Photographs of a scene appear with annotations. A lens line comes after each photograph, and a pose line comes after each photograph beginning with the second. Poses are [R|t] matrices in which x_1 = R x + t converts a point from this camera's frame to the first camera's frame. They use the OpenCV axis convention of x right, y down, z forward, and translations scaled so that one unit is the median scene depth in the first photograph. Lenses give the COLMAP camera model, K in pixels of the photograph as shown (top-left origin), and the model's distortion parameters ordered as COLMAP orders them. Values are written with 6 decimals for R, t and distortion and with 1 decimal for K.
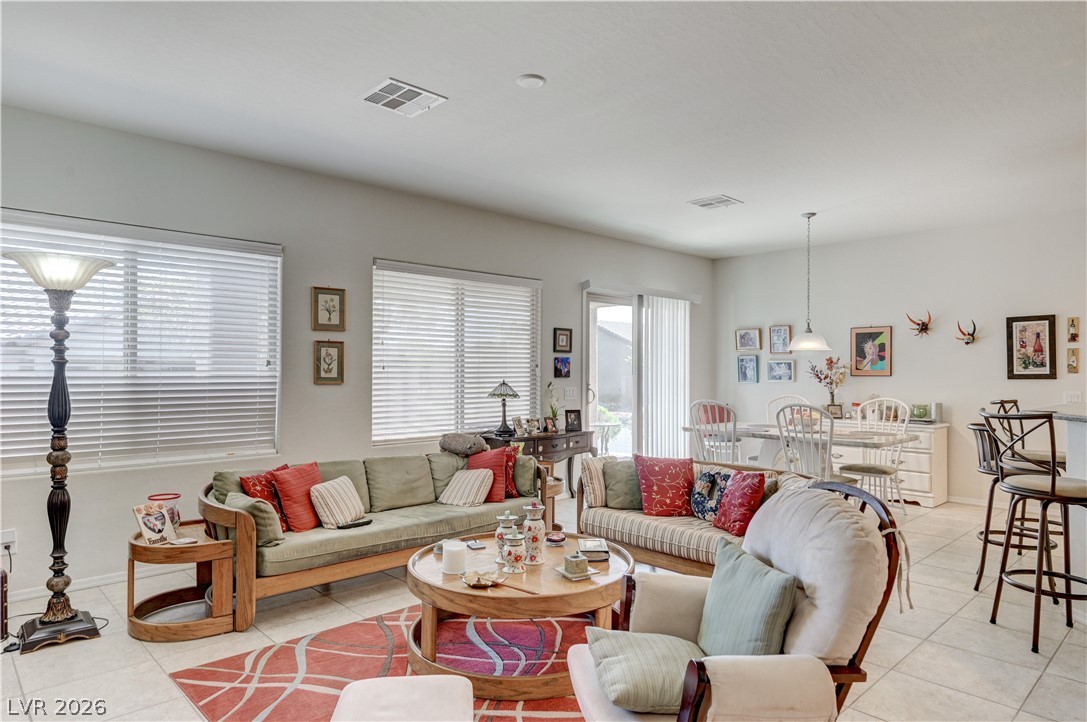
lens RADIAL K [[657.3, 0, 547.5], [0, 657.3, 367.0], [0, 0, 1]] dist [-0.001990, 0.000573]
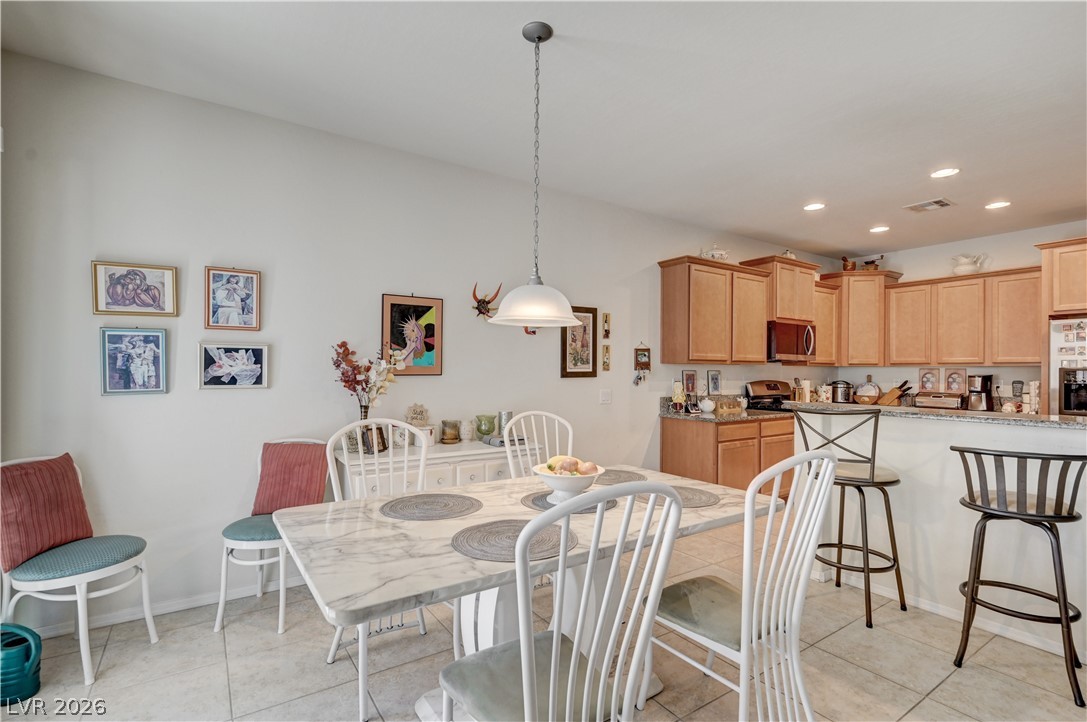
lens RADIAL K [[505.6, 0, 543.5], [0, 505.6, 361.0], [0, 0, 1]] dist [-0.001981, -0.000331]
pose [[0.162321, 0.012965, 0.986653, 0.042358], [-0.012806, 0.999857, -0.011032, 0.003956], [-0.986655, -0.010844, 0.162464, 0.829768]]
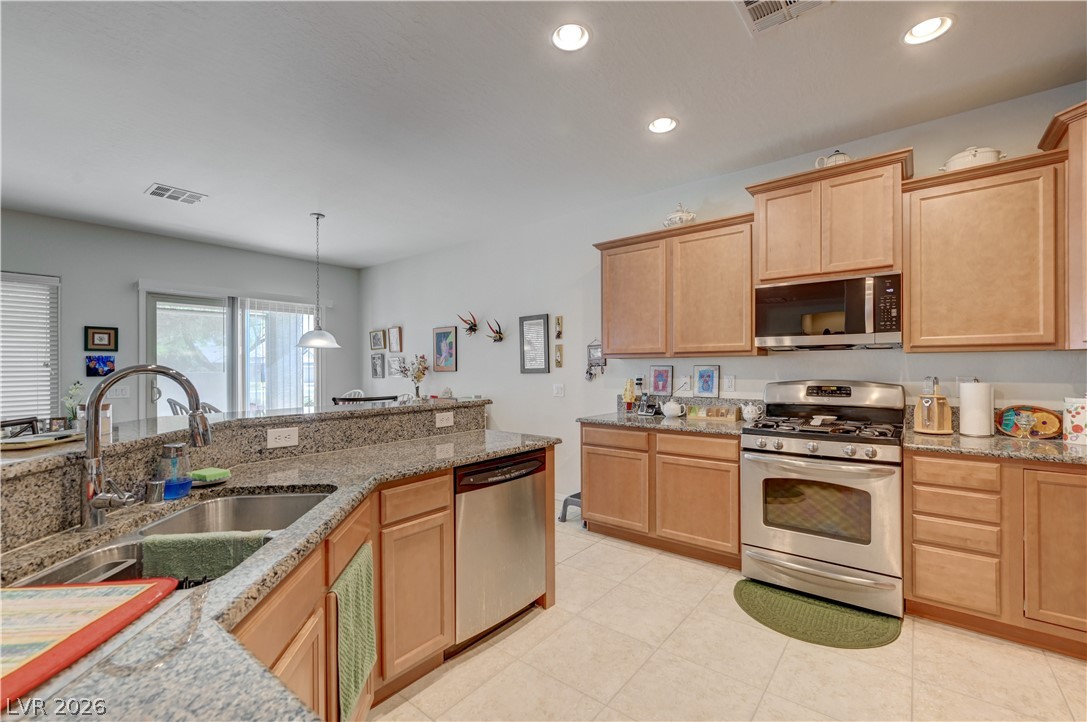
lens RADIAL K [[480.4, 0, 548.5], [0, 480.4, 371.4], [0, 0, 1]] dist [-0.001332, -0.000089]
pose [[0.992070, -0.010096, 0.125283, 0.584334], [0.008554, 0.999881, 0.012835, 0.004850], [-0.125398, -0.011662, 0.992038, 0.179907]]
